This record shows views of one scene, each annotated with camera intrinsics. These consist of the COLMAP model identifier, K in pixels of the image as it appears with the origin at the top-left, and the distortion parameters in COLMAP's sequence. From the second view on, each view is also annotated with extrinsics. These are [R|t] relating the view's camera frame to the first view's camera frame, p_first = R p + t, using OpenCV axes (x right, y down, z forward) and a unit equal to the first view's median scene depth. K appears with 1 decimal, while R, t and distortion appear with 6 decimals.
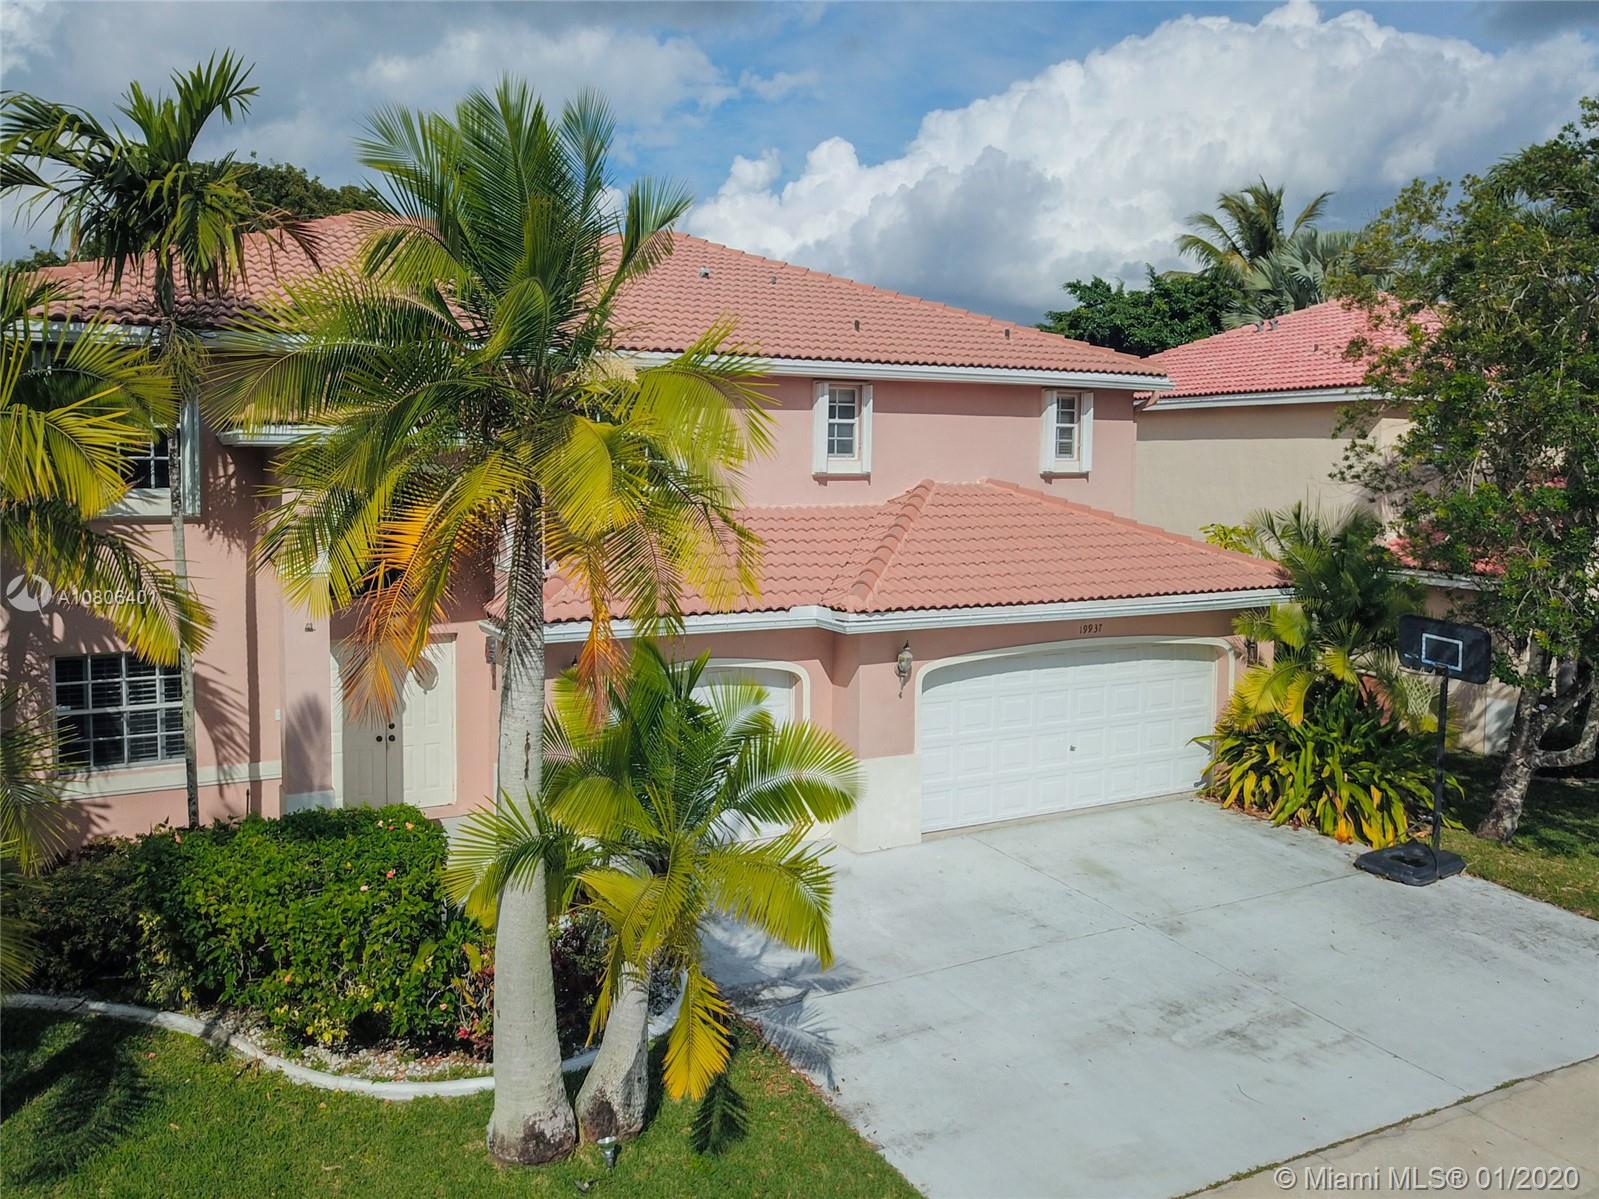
lens RADIAL K [[1220.6, 0, 739.9], [0, 1220.6, 526.8], [0, 0, 1]] dist [-0.007132, 0.007261]
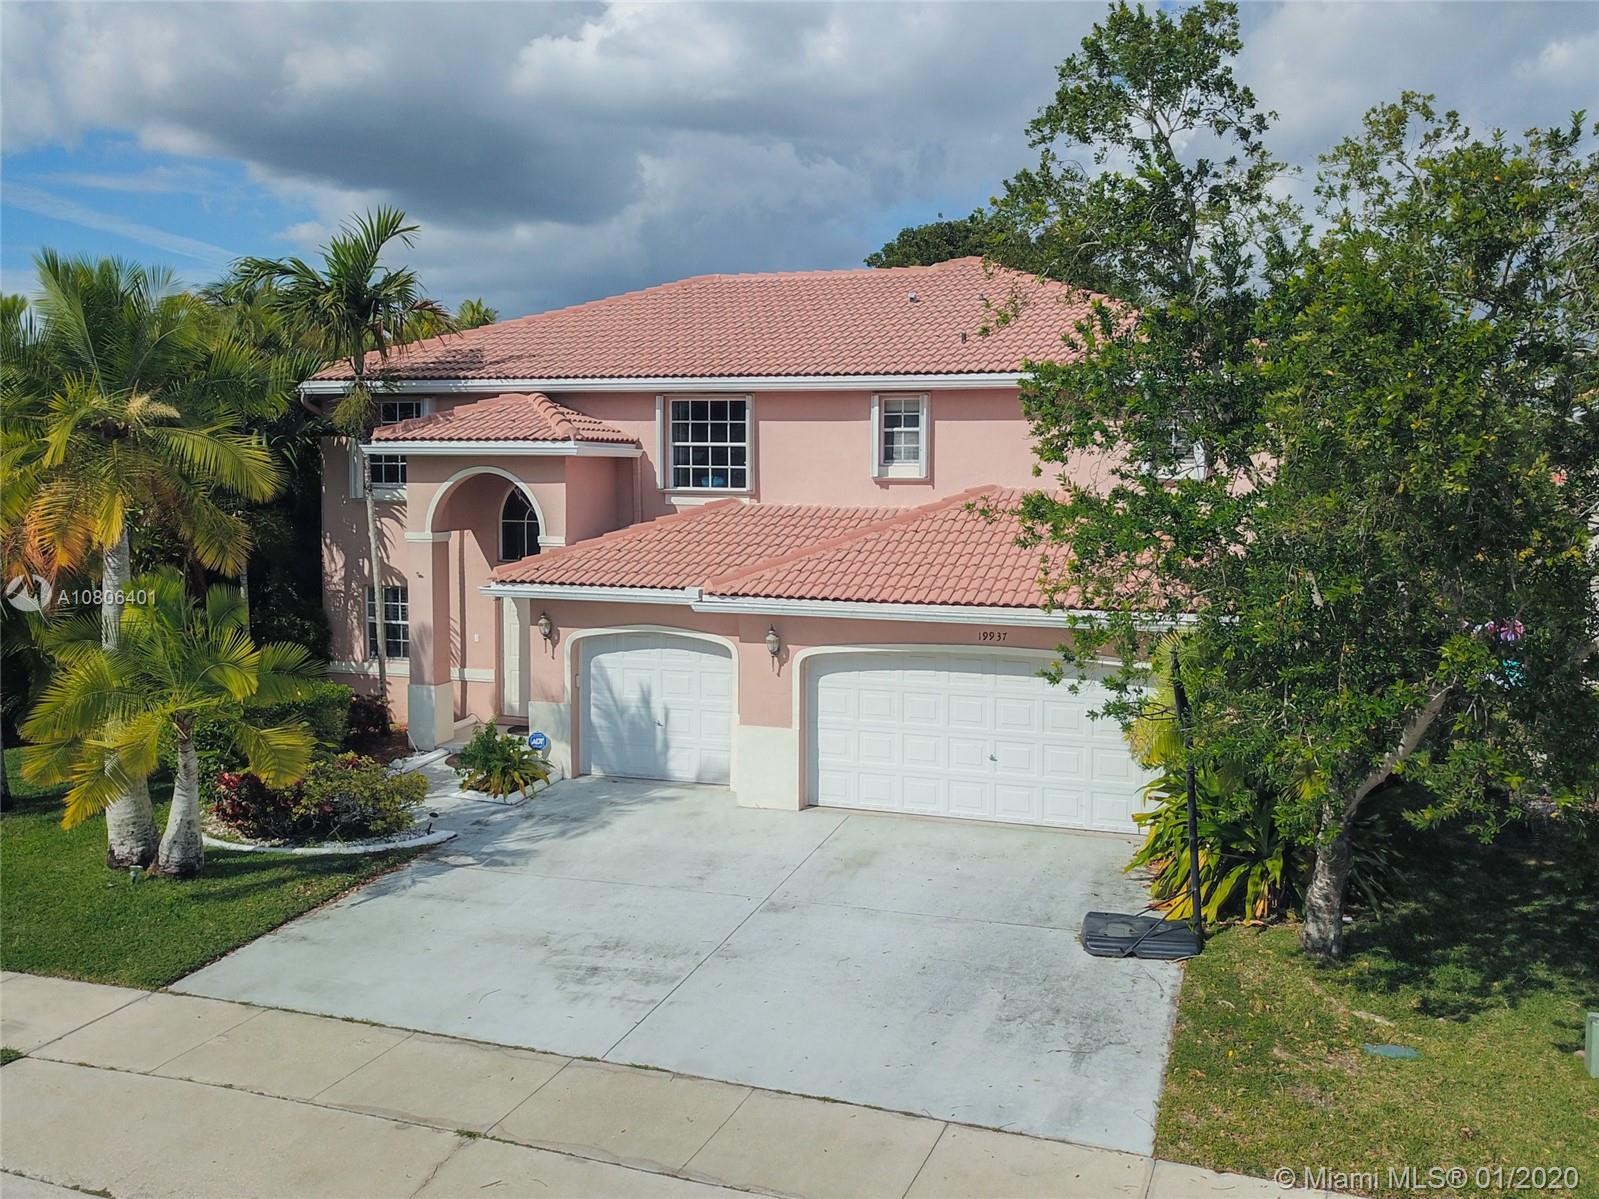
lens RADIAL K [[1221.0, 0, 919.7], [0, 1221.0, 527.1], [0, 0, 1]] dist [0.002191, -0.001182]
pose [[0.740125, 0.030594, -0.671773, 1.057718], [-0.039040, 0.999235, 0.002495, -0.004821], [0.671335, 0.024380, 0.740753, 0.275914]]
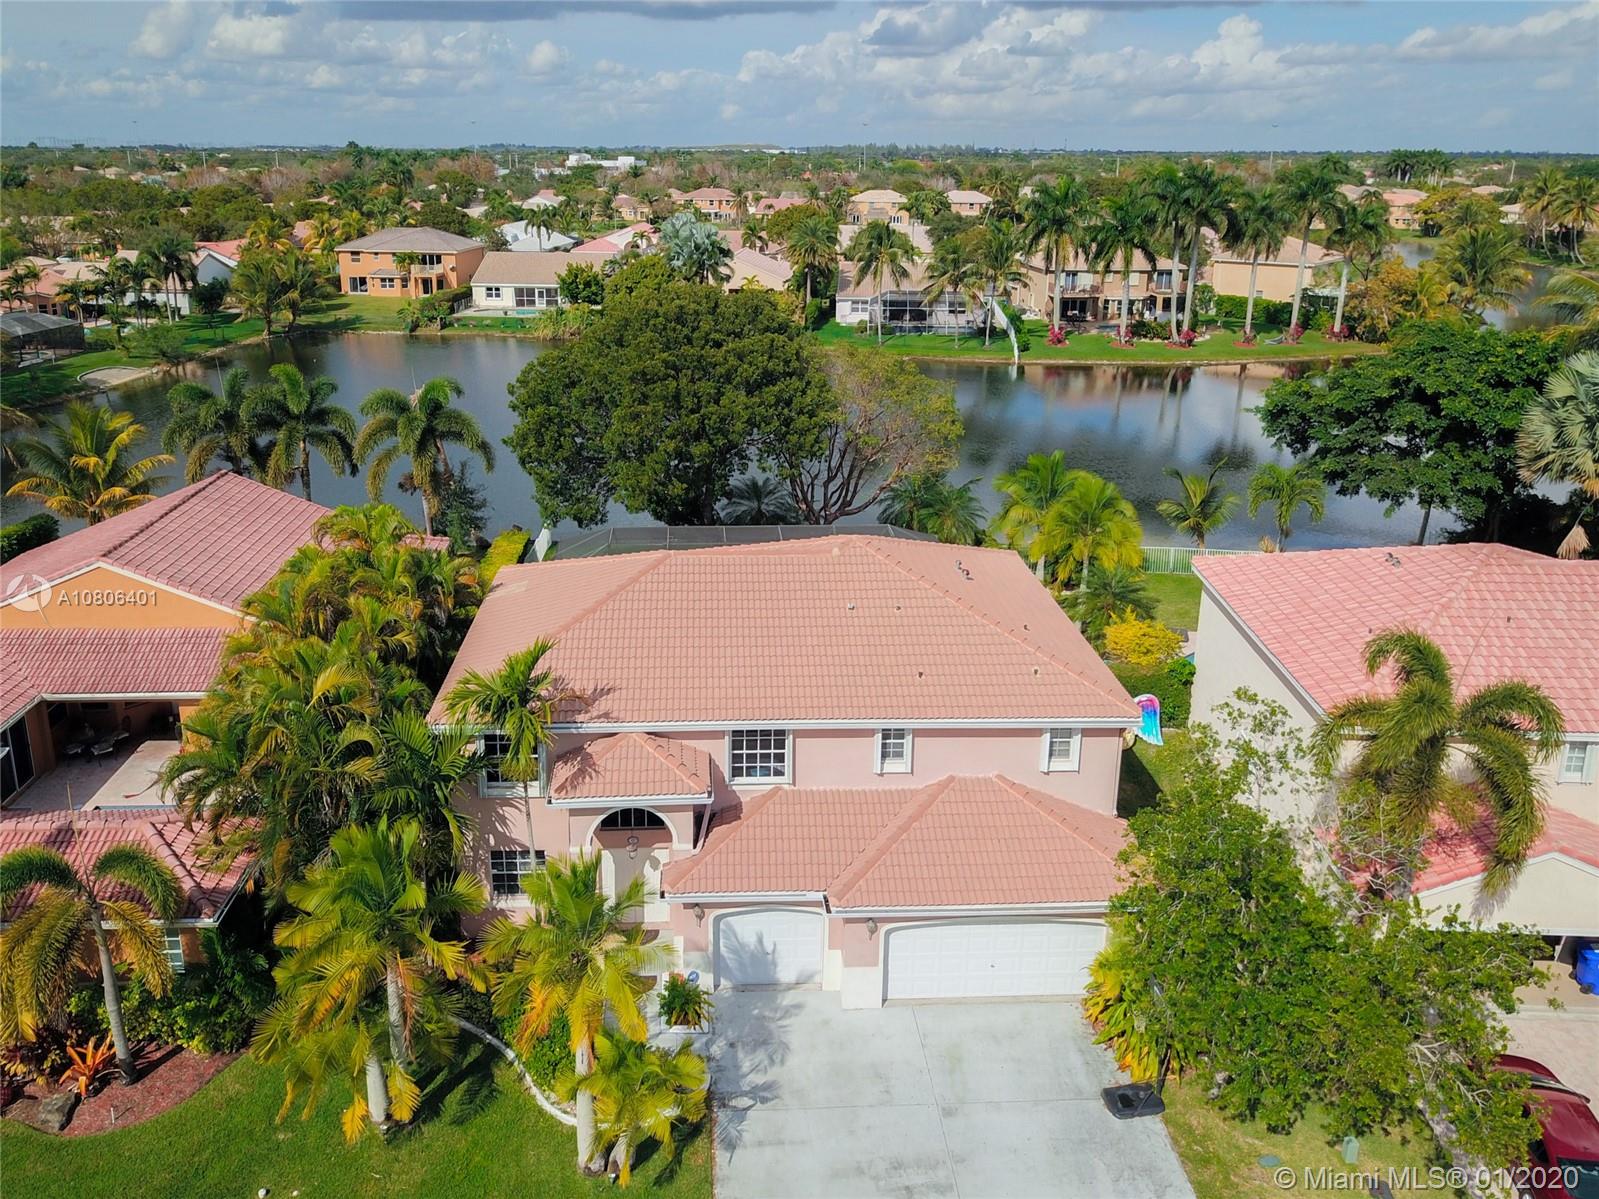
lens RADIAL K [[1210.9, 0, 757.0], [0, 1210.9, 474.7], [0, 0, 1]] dist [-0.002370, 0.001837]
pose [[0.912445, 0.095637, -0.397867, 0.703345], [-0.017645, 0.980596, 0.195246, -1.004280], [0.408819, -0.171131, 0.896427, -0.681842]]
